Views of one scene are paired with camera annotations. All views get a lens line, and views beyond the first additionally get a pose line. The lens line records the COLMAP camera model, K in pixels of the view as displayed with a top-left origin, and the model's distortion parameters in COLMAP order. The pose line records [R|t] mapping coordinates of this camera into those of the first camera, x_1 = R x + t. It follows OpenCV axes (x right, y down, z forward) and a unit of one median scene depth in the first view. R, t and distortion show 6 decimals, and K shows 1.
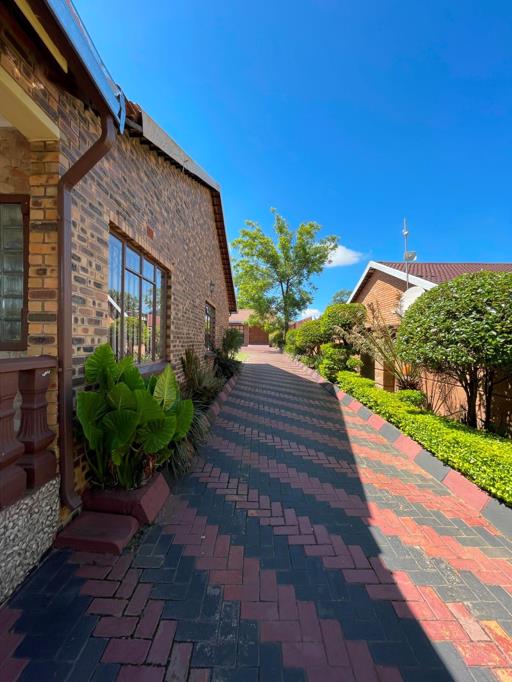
lens RADIAL K [[276.9, 0, 257.2], [0, 276.9, 341.1], [0, 0, 1]] dist [-0.001972, -0.000083]
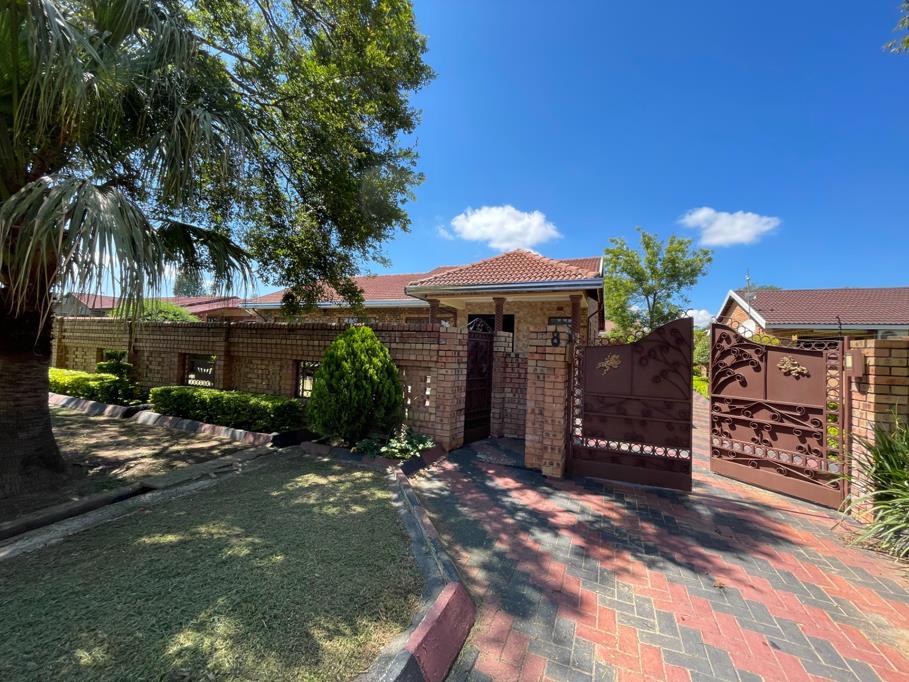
lens RADIAL K [[369.0, 0, 458.2], [0, 369.0, 341.0], [0, 0, 1]] dist [-0.001972, -0.000083]
pose [[0.926402, 0.008646, -0.376436, -0.058892], [-0.021909, 0.999280, -0.030965, 0.004220], [0.375897, 0.036933, 0.925925, -0.670295]]
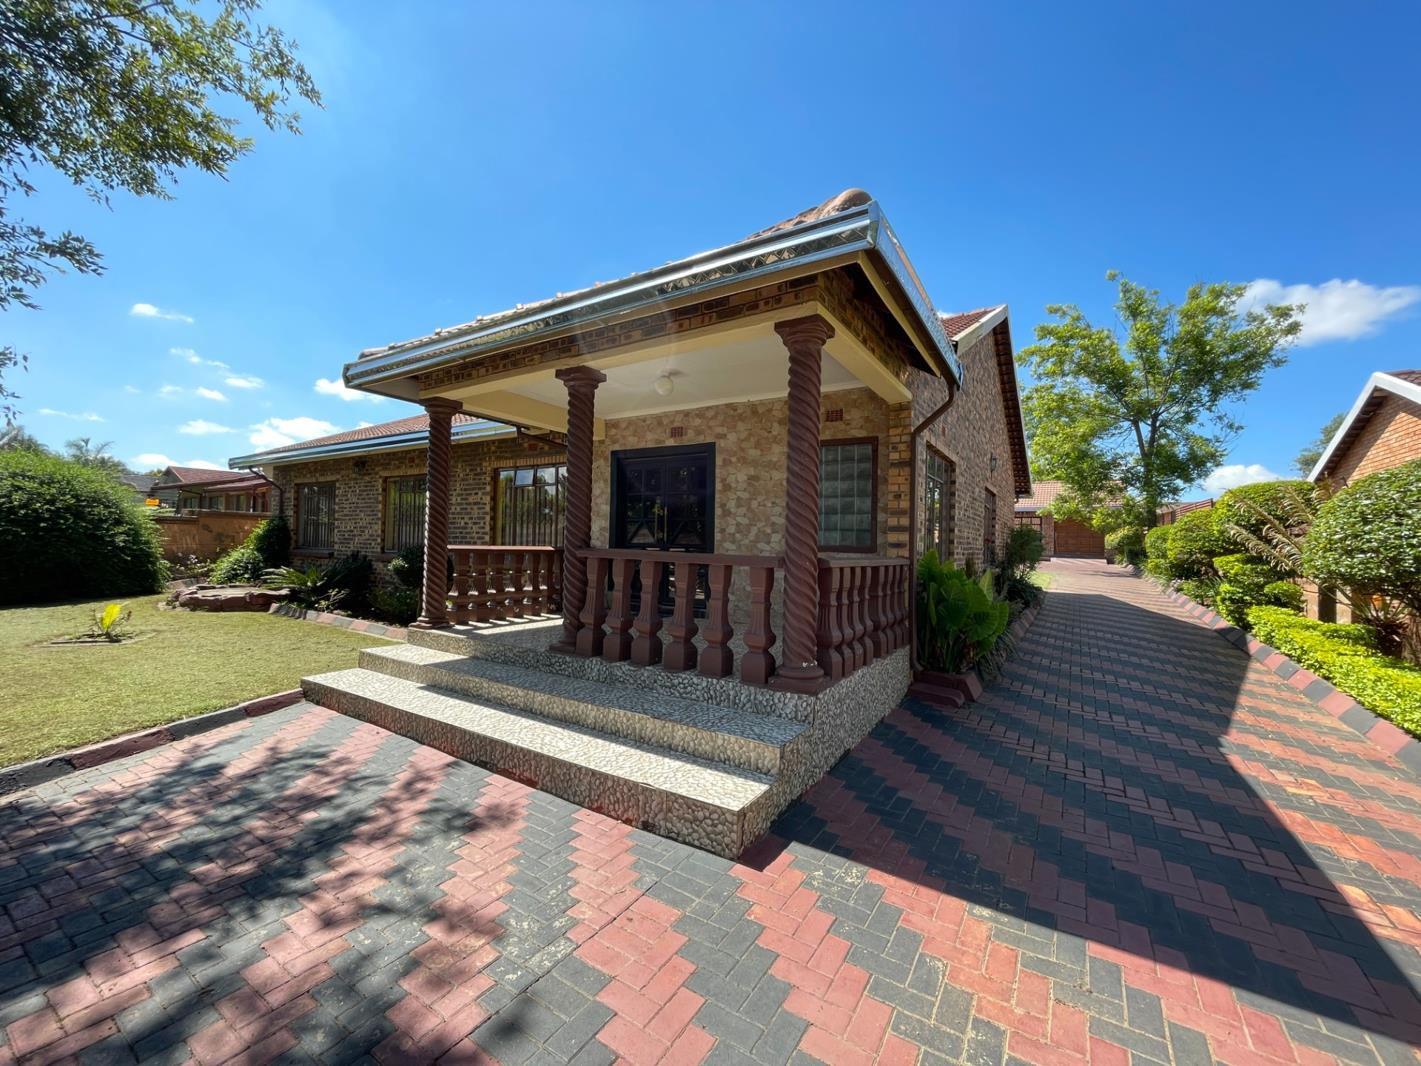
lens RADIAL K [[576.9, 0, 714.7], [0, 576.9, 532.7], [0, 0, 1]] dist [-0.001972, -0.000083]
pose [[0.849030, -0.003127, -0.528336, -0.003462], [-0.010937, 0.999664, -0.023492, 0.001434], [0.528232, 0.025724, 0.848710, -0.251827]]
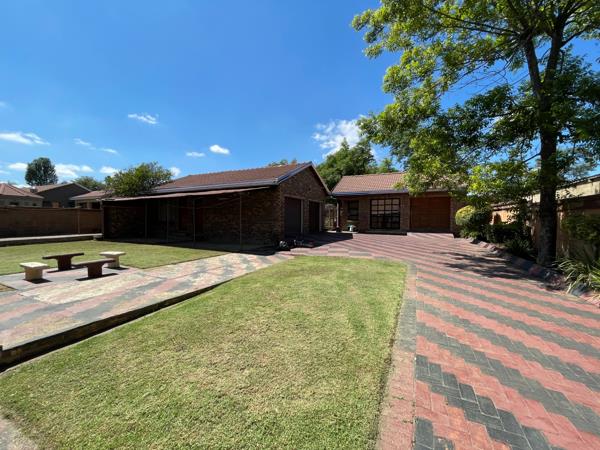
lens RADIAL K [[243.6, 0, 300.4], [0, 243.6, 226.3], [0, 0, 1]] dist [-0.001972, -0.000083]
pose [[0.907577, 0.004626, -0.419861, -0.047391], [-0.002689, 0.999983, 0.005204, 0.000245], [0.419877, -0.003594, 0.907574, 0.940132]]
